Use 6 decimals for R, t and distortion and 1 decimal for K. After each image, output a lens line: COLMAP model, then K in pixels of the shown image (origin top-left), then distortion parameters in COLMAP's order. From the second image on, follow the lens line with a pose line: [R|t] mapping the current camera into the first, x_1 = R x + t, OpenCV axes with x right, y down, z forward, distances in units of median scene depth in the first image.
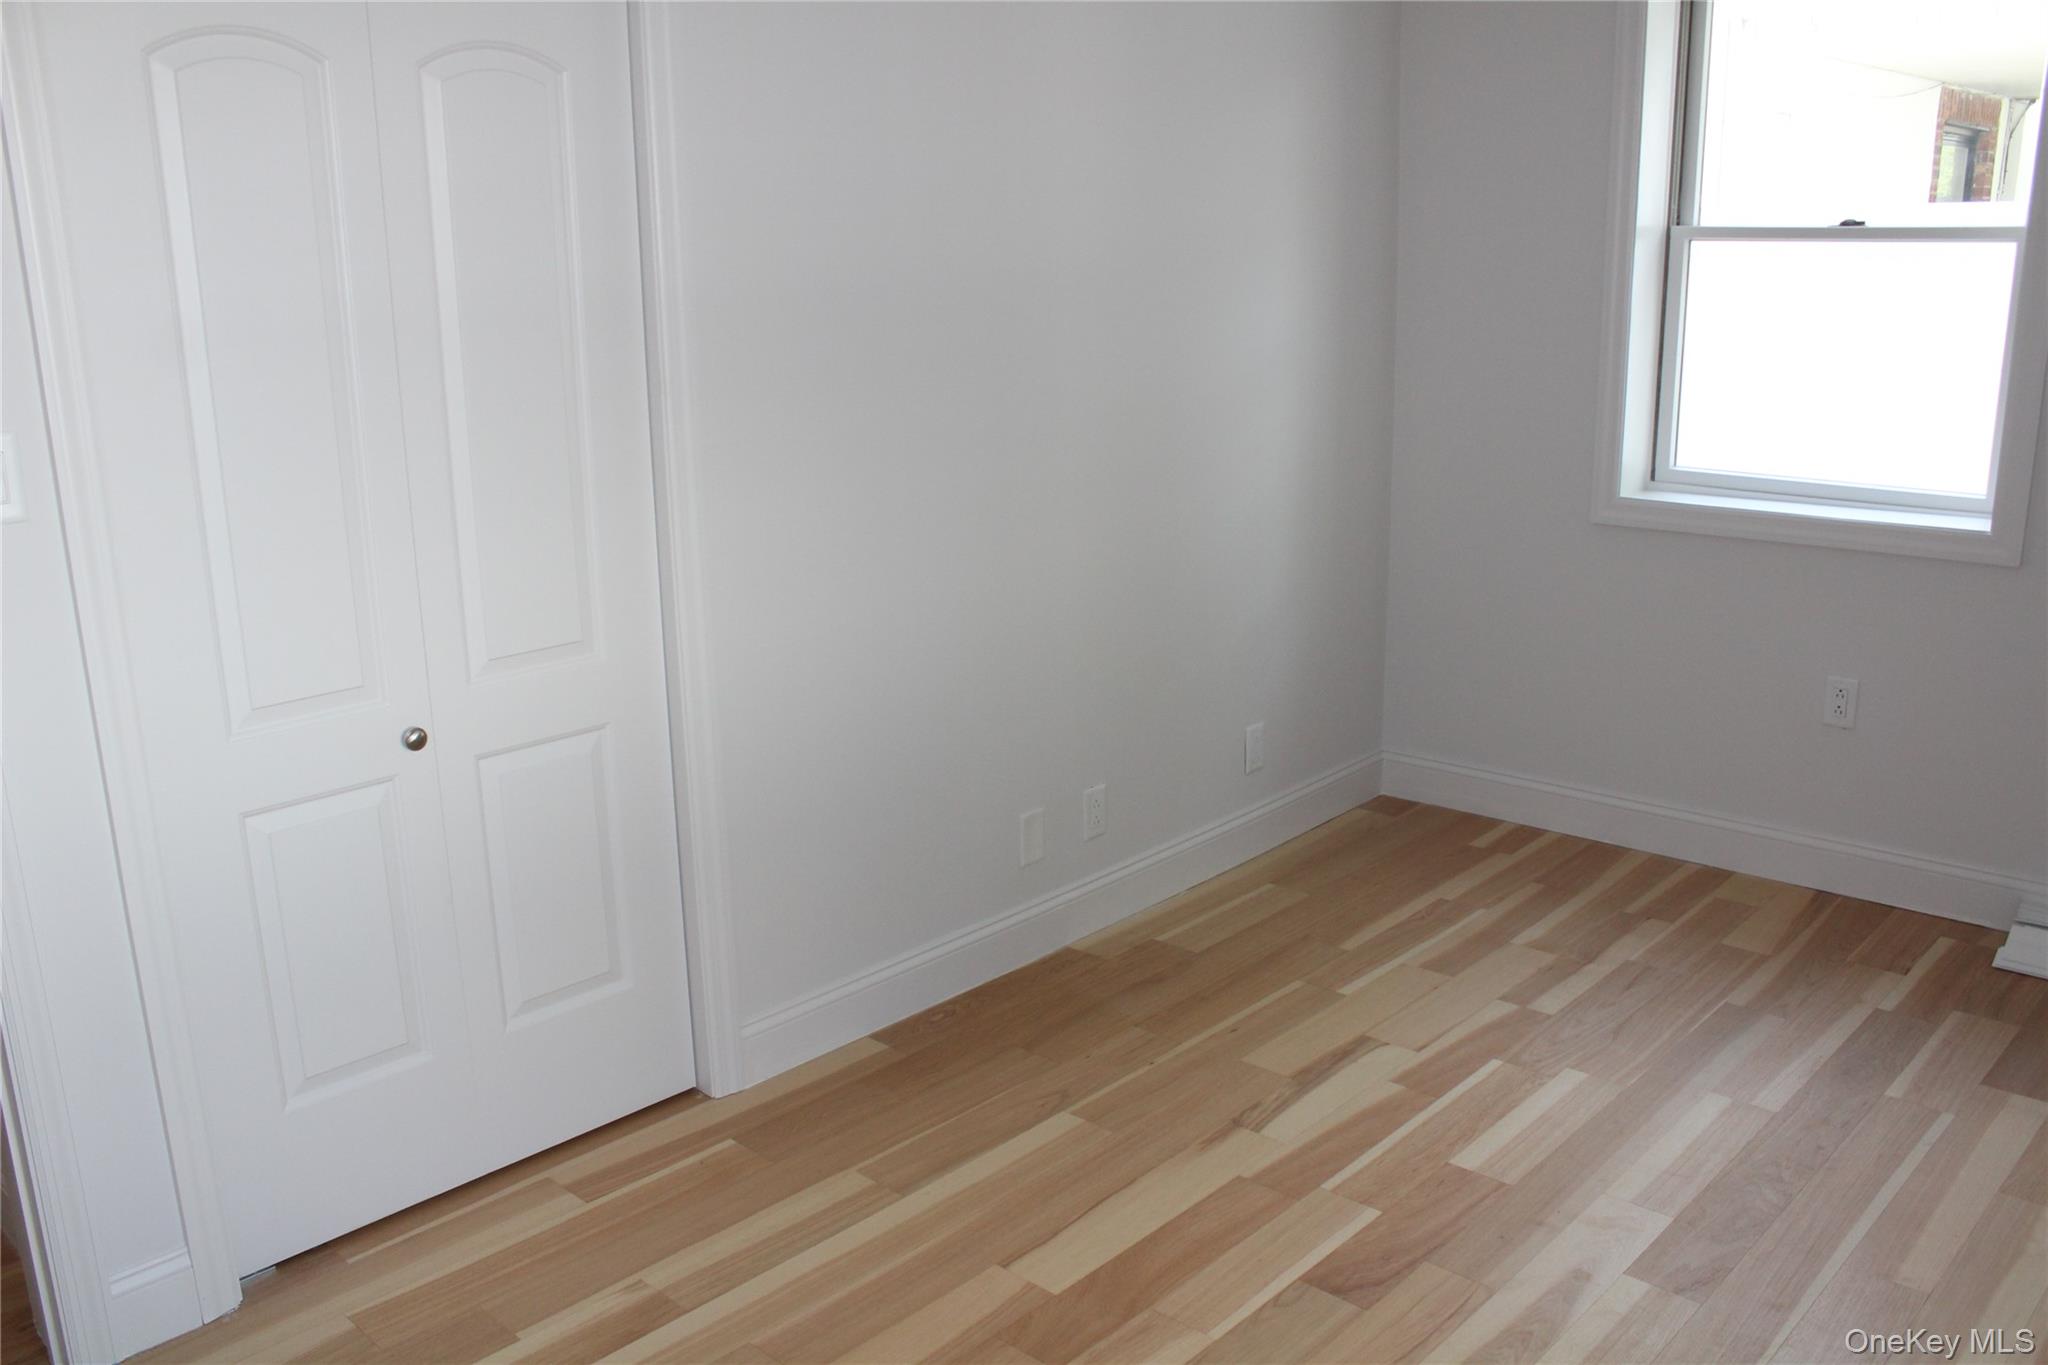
lens RADIAL K [[1702.2, 0, 1014.0], [0, 1702.2, 683.2], [0, 0, 1]] dist [-0.118782, 0.004921]
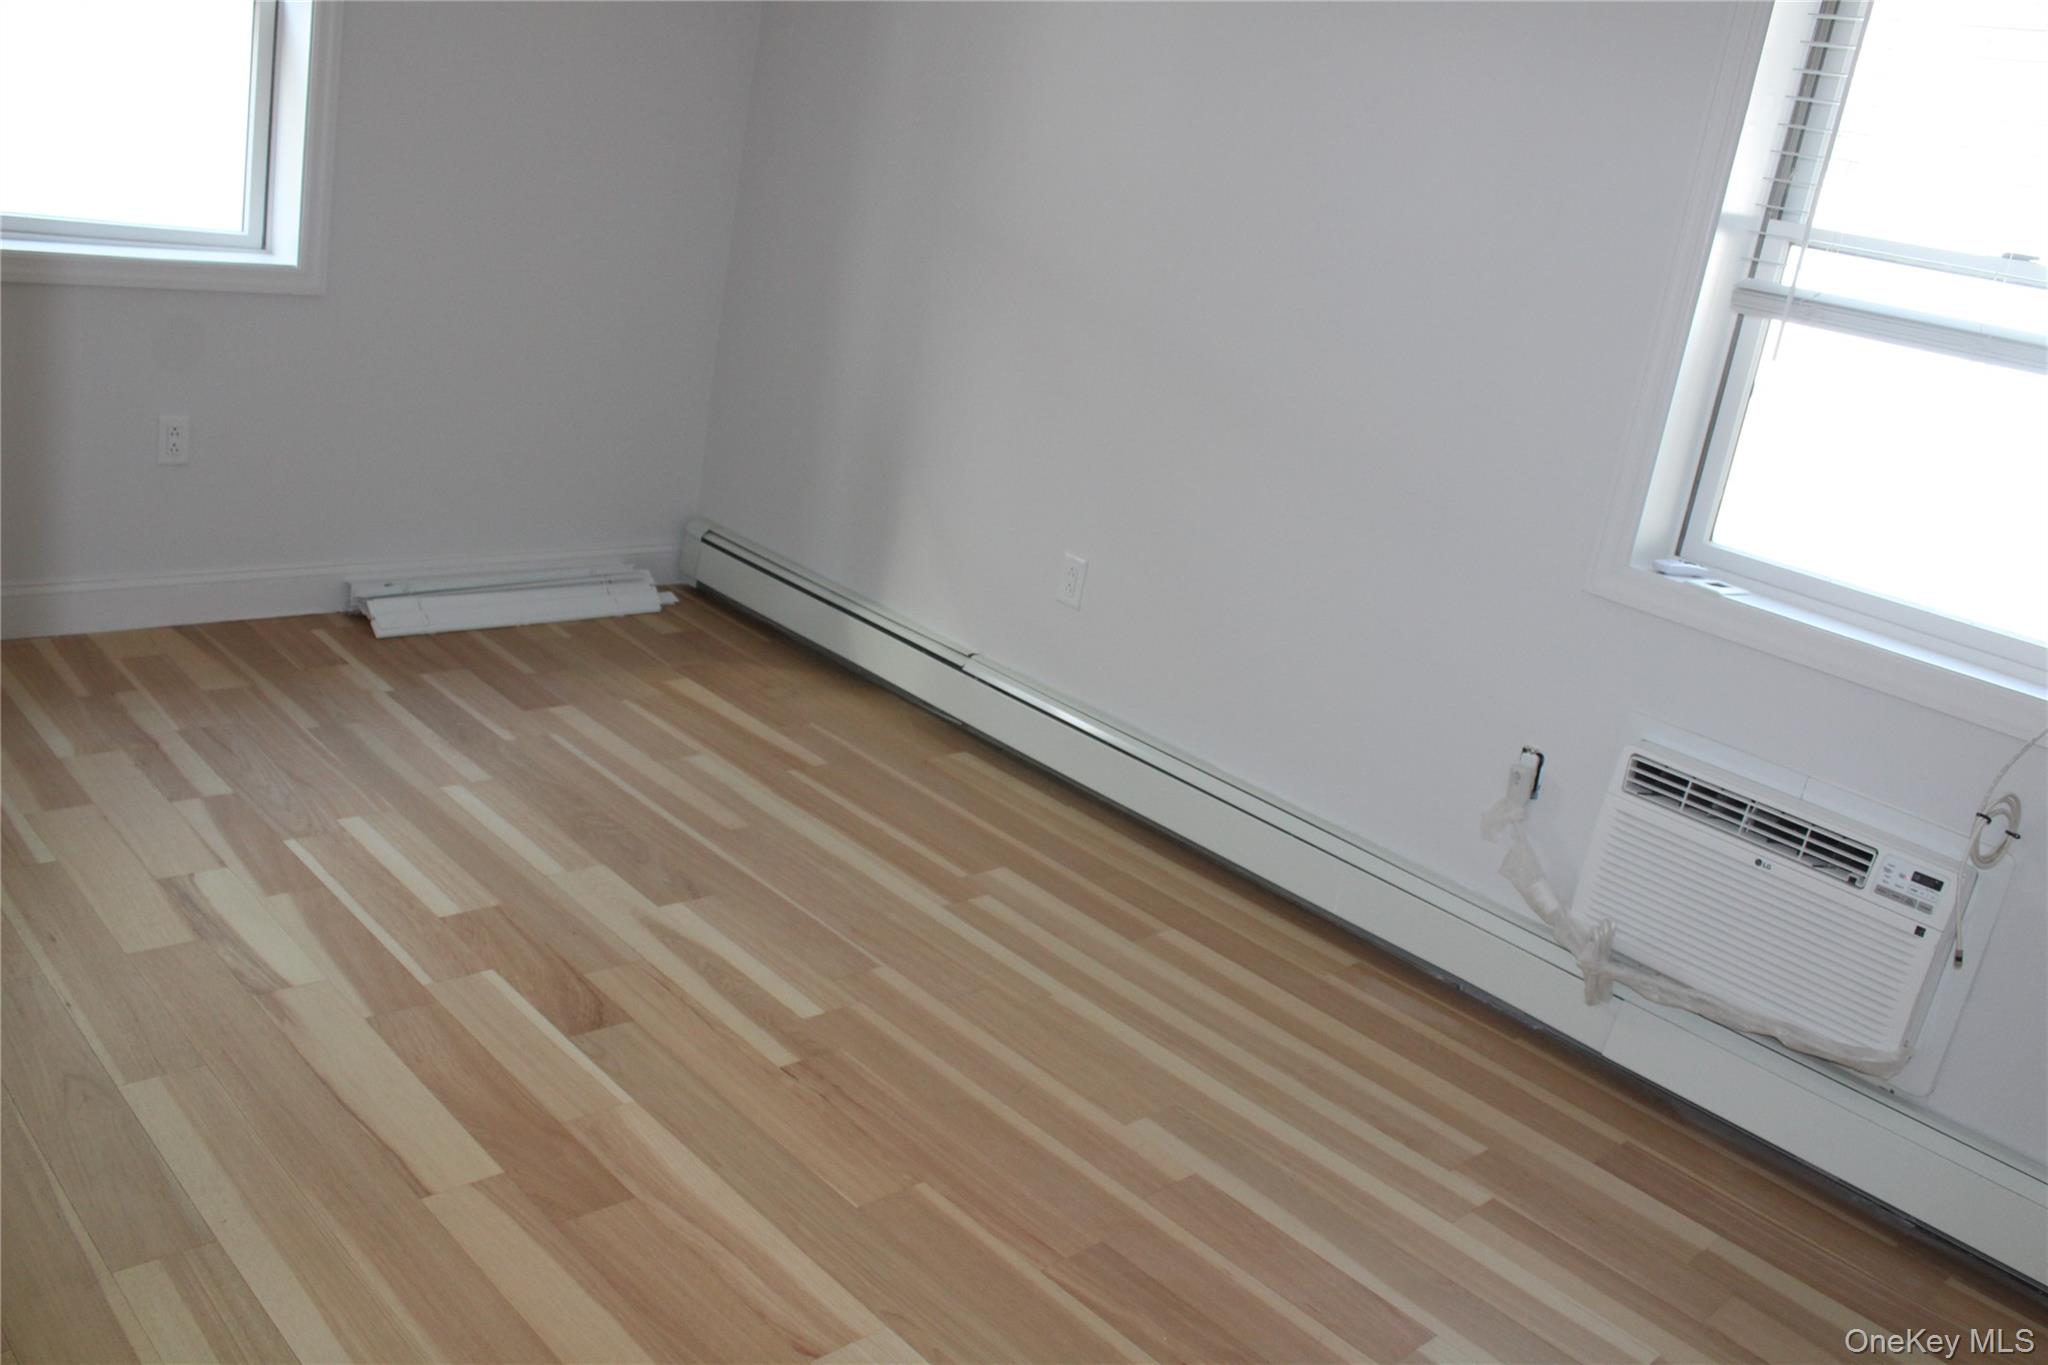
lens RADIAL K [[1702.2, 0, 1014.0], [0, 1702.2, 683.2], [0, 0, 1]] dist [-0.118782, 0.004921]
pose [[0.035360, -0.273791, 0.961139, -0.600400], [0.088929, 0.958787, 0.269849, -0.087111], [-0.995410, 0.075931, 0.058250, 0.509468]]
